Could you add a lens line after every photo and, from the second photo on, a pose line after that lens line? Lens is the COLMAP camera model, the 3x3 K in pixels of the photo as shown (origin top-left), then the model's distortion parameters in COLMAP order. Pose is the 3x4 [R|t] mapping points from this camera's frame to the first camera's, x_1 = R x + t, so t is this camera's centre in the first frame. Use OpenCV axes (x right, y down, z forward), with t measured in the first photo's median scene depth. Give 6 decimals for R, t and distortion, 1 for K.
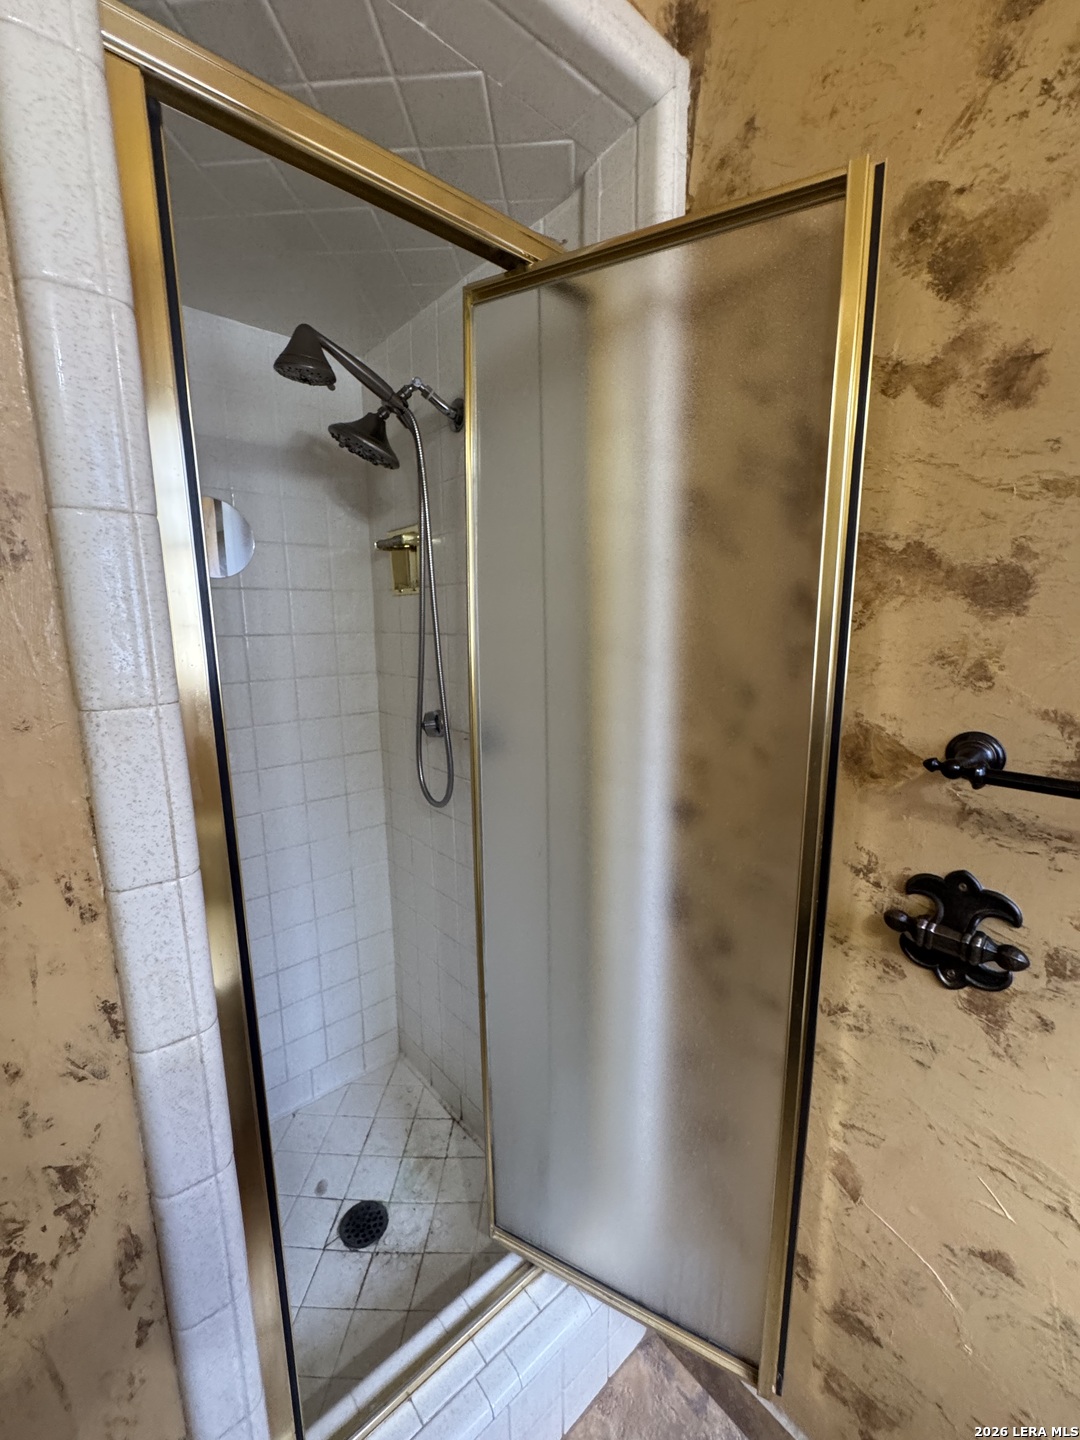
lens RADIAL K [[581.8, 0, 541.4], [0, 581.8, 725.3], [0, 0, 1]] dist [-0.002317, -0.000362]
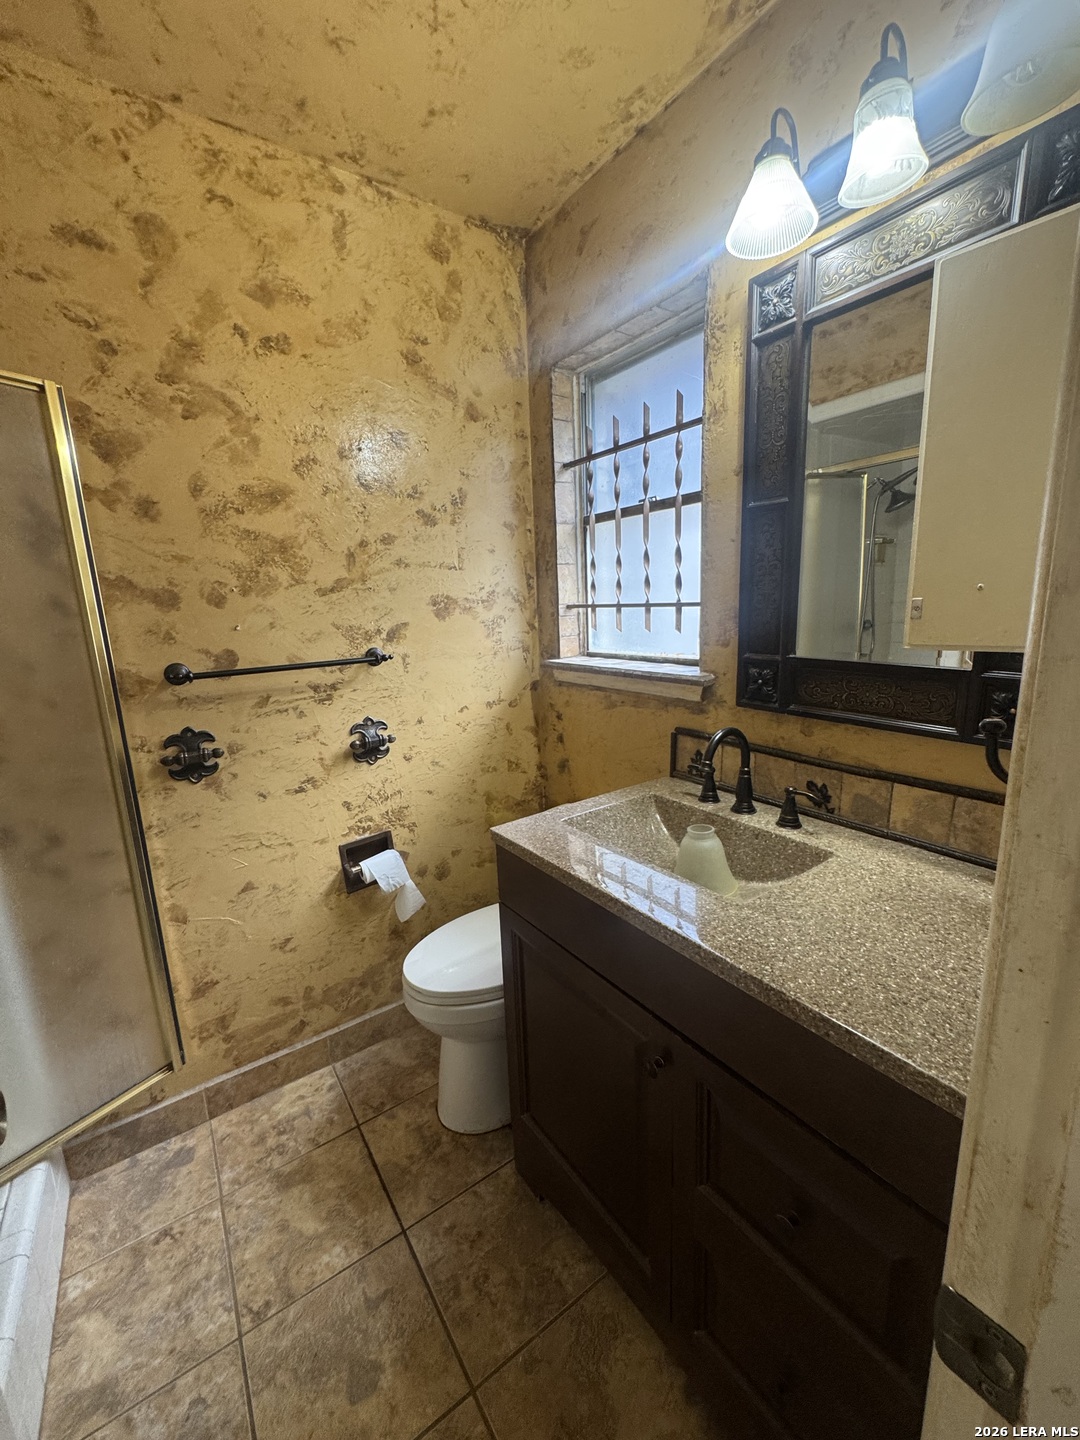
lens RADIAL K [[581.8, 0, 539.1], [0, 581.8, 717.6], [0, 0, 1]] dist [-0.002317, -0.000362]
pose [[0.089885, -0.200460, 0.975570, -1.302948], [0.207481, 0.961813, 0.178517, 0.101024], [-0.974101, 0.186366, 0.128045, -0.589137]]
